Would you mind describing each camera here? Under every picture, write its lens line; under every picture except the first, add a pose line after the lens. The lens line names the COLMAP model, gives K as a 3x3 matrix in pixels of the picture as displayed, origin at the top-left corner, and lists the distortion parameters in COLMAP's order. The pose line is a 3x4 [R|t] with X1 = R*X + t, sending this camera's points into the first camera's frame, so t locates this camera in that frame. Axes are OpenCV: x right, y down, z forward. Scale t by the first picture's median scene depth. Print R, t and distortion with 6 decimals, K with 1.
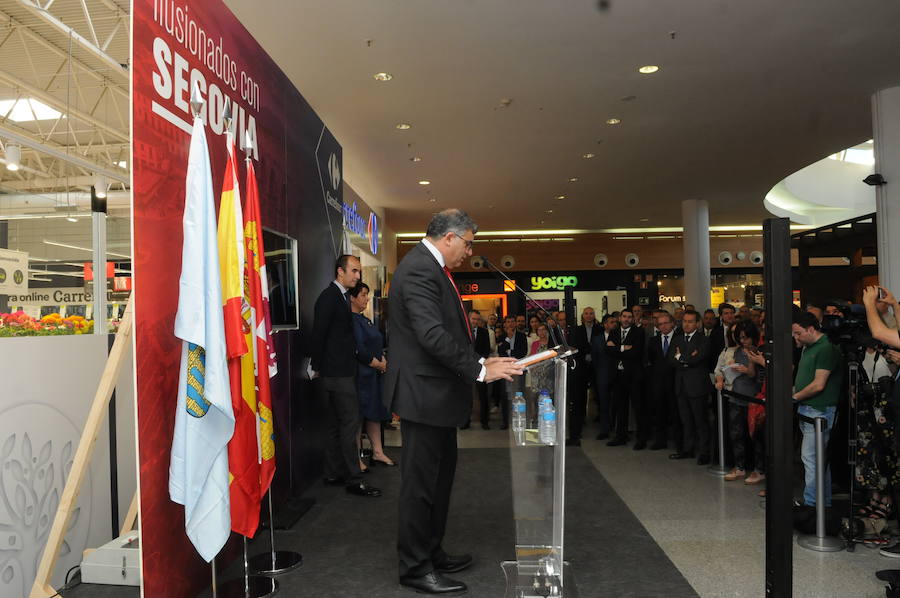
lens RADIAL K [[666.7, 0, 448.9], [0, 666.7, 301.8], [0, 0, 1]] dist [-0.017601, -0.041719]
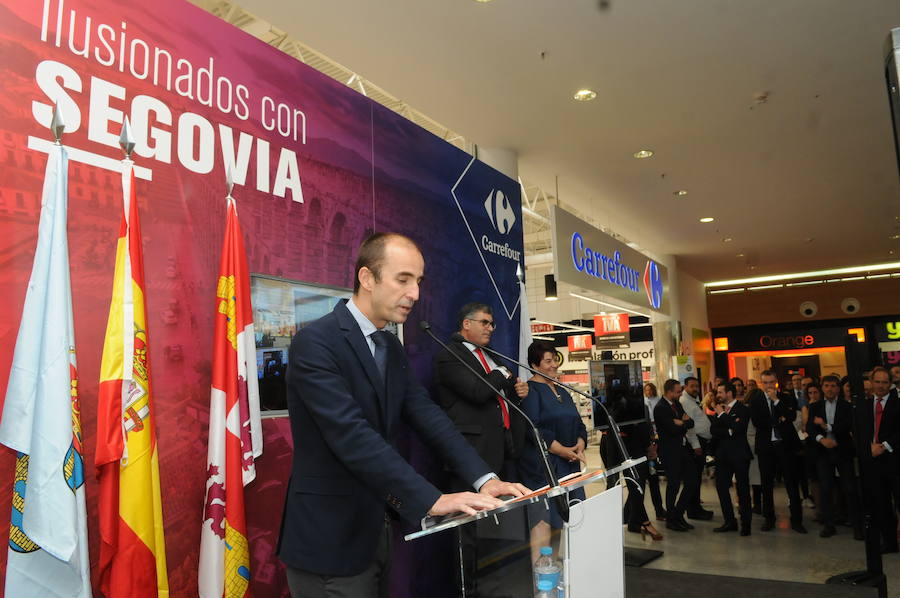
lens RADIAL K [[666.7, 0, 449.7], [0, 666.7, 303.3], [0, 0, 1]] dist [-0.017601, -0.041719]
pose [[0.874364, -0.074248, -0.479557, 0.167088], [0.031357, 0.994805, -0.096848, -0.004516], [0.484257, 0.069643, 0.872150, 0.262300]]
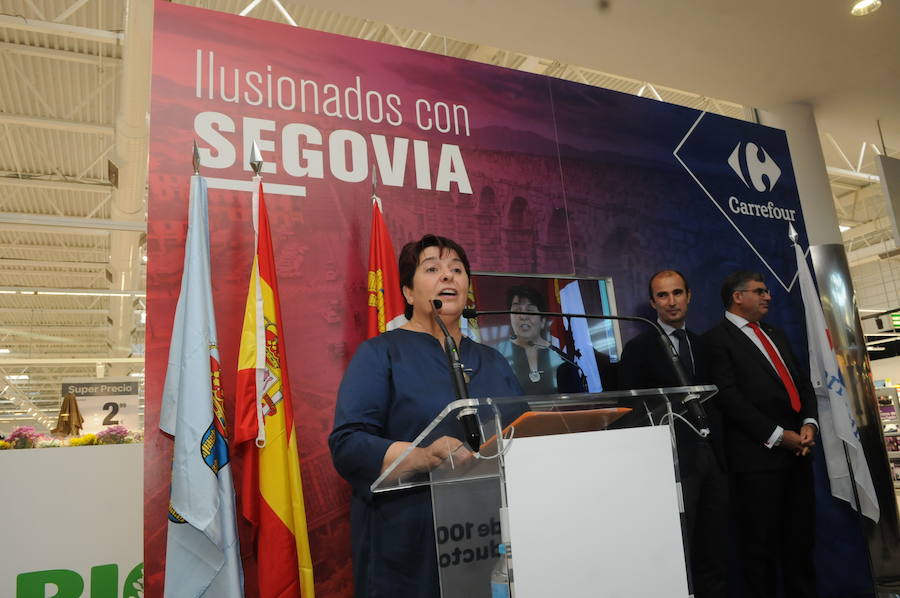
lens RADIAL K [[666.7, 0, 452.0], [0, 666.7, 302.6], [0, 0, 1]] dist [-0.017601, -0.041719]
pose [[0.493821, -0.210732, -0.843643, 0.234184], [0.100172, 0.977518, -0.185538, 0.041540], [0.863775, 0.007113, 0.503828, 0.389061]]
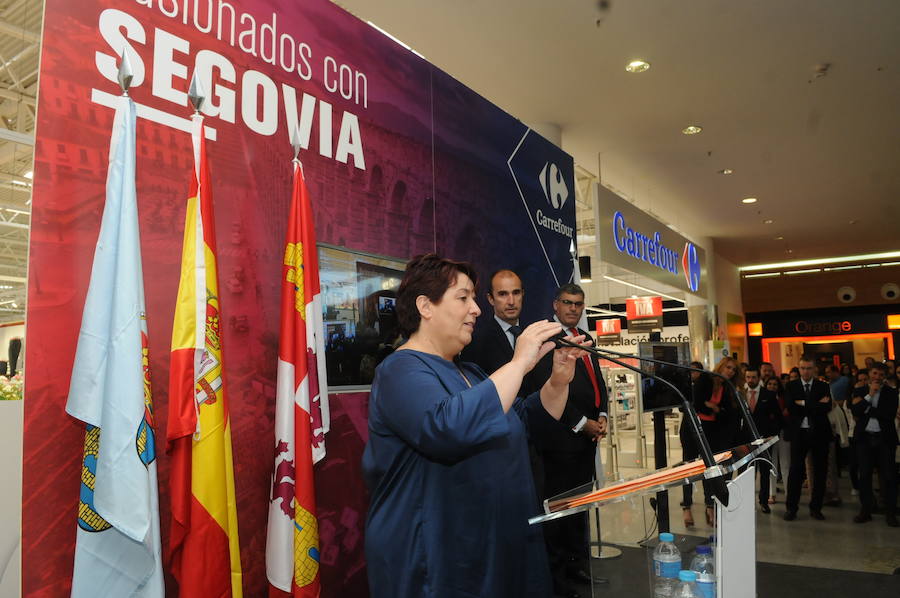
lens RADIAL K [[666.7, 0, 451.2], [0, 666.7, 301.9], [0, 0, 1]] dist [-0.017601, -0.041719]
pose [[0.860220, -0.056254, -0.506810, 0.122373], [0.020529, 0.996911, -0.075808, 0.000749], [0.509509, 0.054808, 0.858718, 0.267512]]
